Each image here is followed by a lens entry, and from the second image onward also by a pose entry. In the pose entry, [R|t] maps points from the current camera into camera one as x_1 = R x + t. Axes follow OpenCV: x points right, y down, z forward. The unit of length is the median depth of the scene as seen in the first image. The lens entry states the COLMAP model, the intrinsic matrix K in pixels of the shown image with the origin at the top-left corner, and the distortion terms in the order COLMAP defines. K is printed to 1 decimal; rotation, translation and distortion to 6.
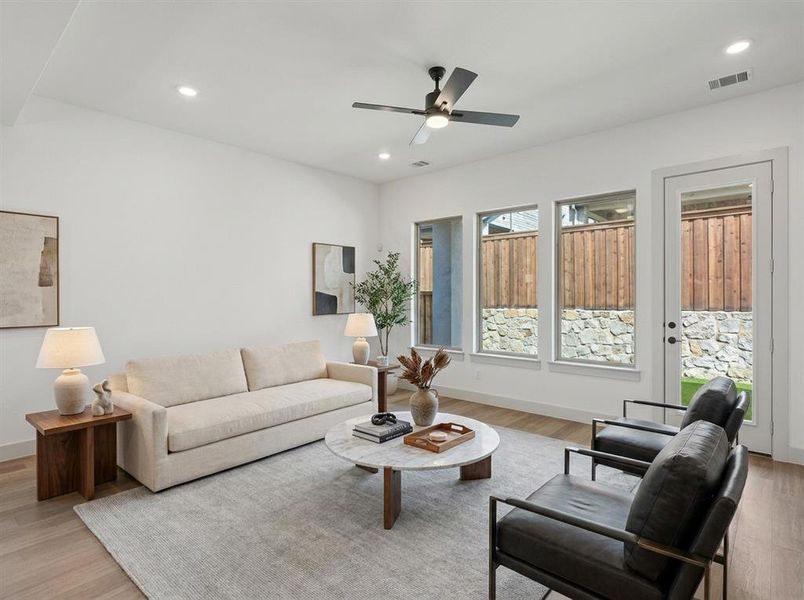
lens RADIAL K [[454.4, 0, 403.0], [0, 454.4, 302.6], [0, 0, 1]] dist [0.002555, -0.001596]
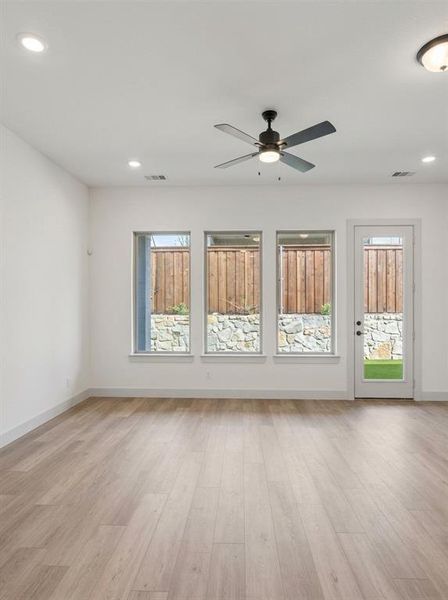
lens RADIAL K [[404.6, 0, 250.6], [0, 404.6, 302.7], [0, 0, 1]] dist [0.005049, -0.001243]
pose [[0.763696, 0.003221, 0.645568, -0.286605], [0.006429, 0.999900, -0.012595, -0.002434], [-0.645544, 0.013769, 0.763599, 0.106567]]
